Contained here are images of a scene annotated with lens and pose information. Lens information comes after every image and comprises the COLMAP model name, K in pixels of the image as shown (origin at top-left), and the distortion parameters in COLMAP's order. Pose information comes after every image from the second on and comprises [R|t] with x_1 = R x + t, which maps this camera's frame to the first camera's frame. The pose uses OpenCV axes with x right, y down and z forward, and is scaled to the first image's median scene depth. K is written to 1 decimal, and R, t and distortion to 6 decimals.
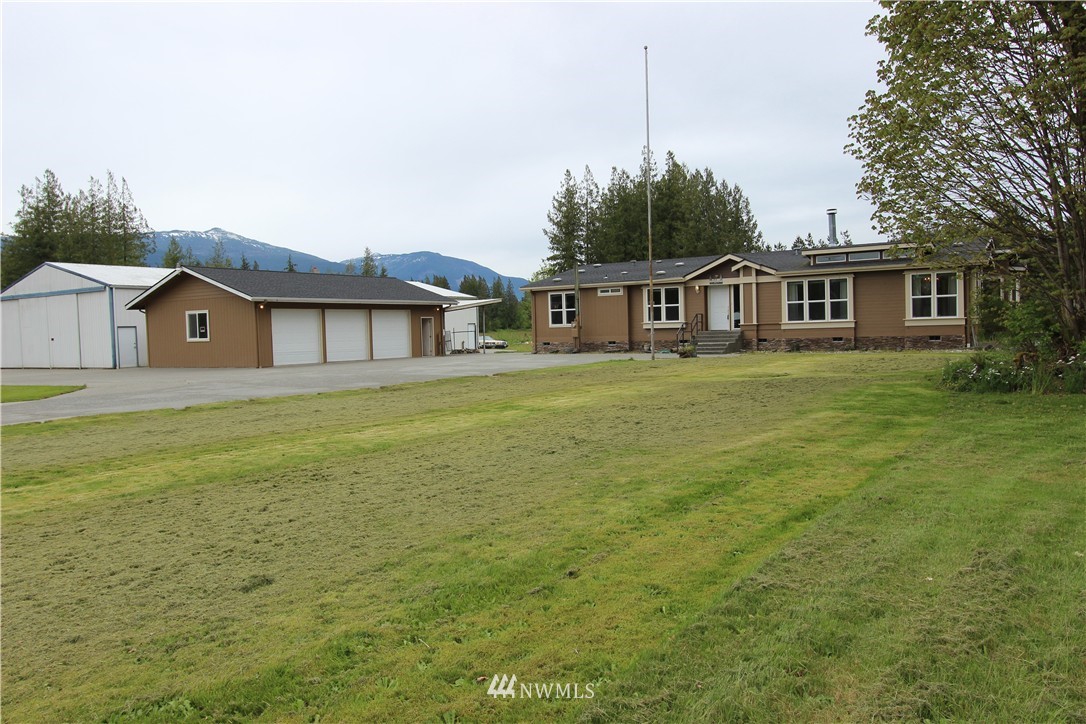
lens RADIAL K [[837.8, 0, 549.4], [0, 837.8, 364.9], [0, 0, 1]] dist [0.008558, 0.013231]
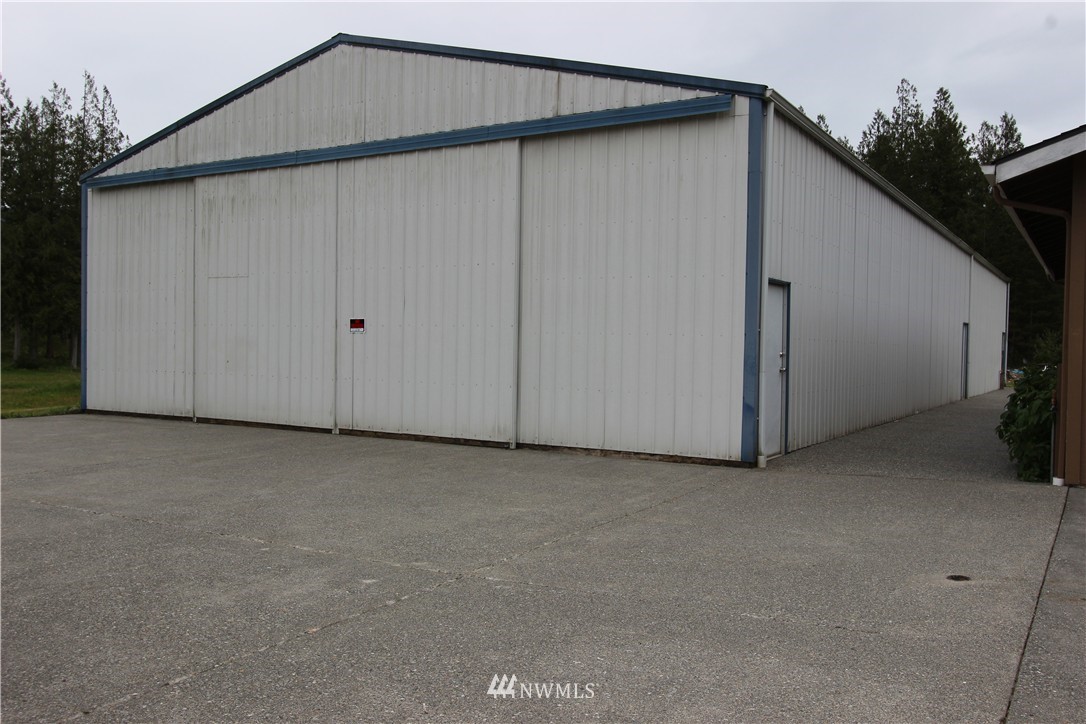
lens RADIAL K [[939.6, 0, 545.8], [0, 939.6, 363.6], [0, 0, 1]] dist [-0.004333, 0.028083]
pose [[0.997592, 0.042629, 0.054700, -0.197801], [-0.041548, 0.998921, -0.020746, -0.005045], [-0.055525, 0.018423, 0.998287, 0.254100]]
